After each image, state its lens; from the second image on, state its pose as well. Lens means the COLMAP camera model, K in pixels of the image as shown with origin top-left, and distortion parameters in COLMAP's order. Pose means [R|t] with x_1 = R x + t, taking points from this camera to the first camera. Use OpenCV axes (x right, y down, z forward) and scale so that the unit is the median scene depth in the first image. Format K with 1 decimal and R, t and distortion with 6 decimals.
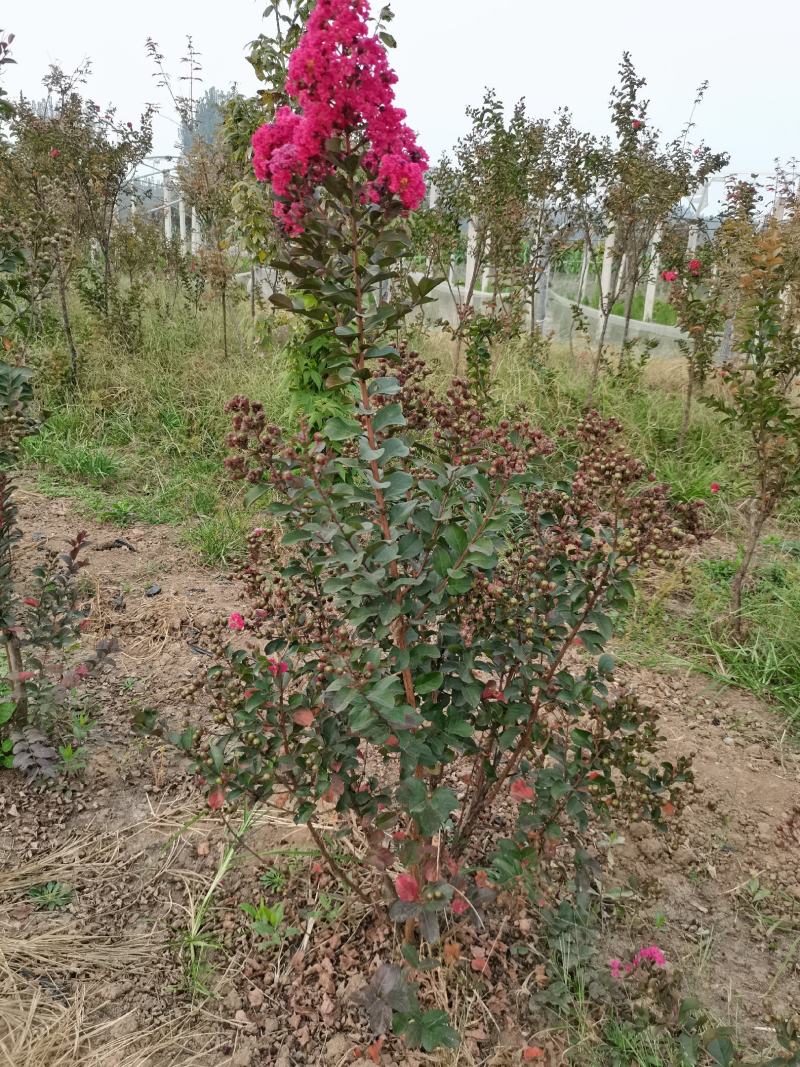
lens RADIAL K [[775.3, 0, 400.0], [0, 775.3, 533.5], [0, 0, 1]] dist [0.000175, -0.027654]
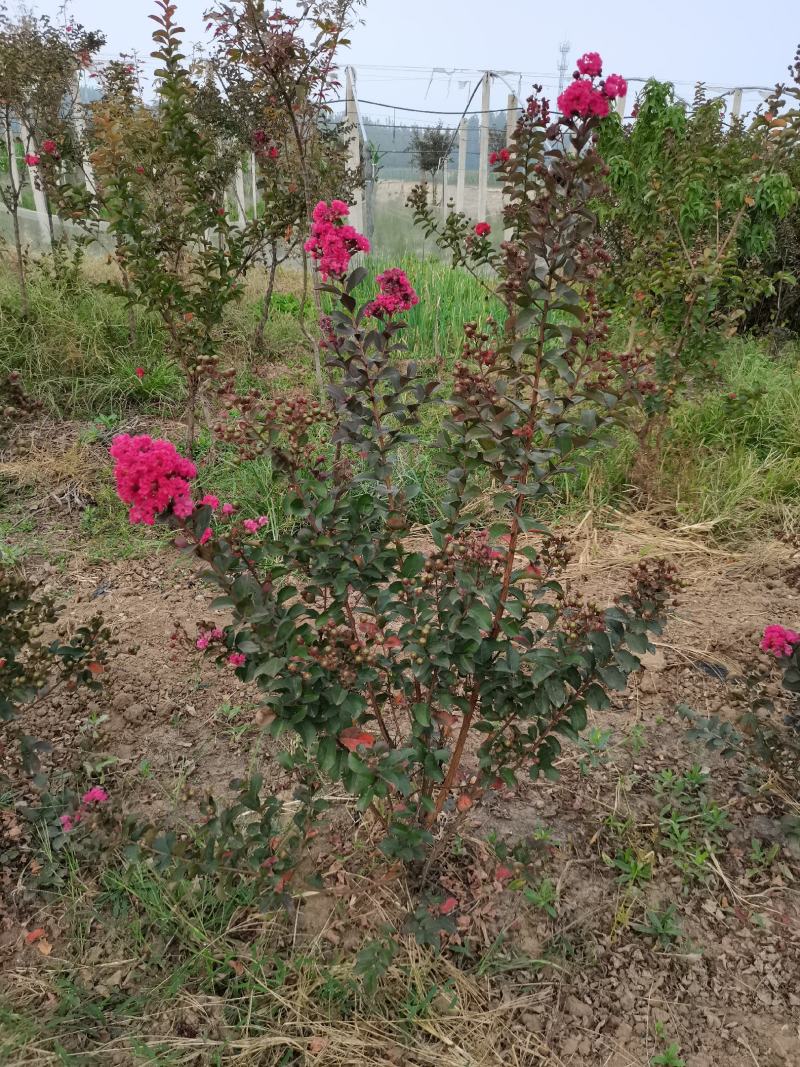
lens RADIAL K [[775.3, 0, 400.0], [0, 775.3, 533.5], [0, 0, 1]] dist [0.000175, -0.027654]
pose [[0.805998, -0.278383, 0.522369, 0.095887], [0.215508, 0.959945, 0.179057, 0.040927], [-0.551292, -0.031745, 0.833708, -0.062878]]
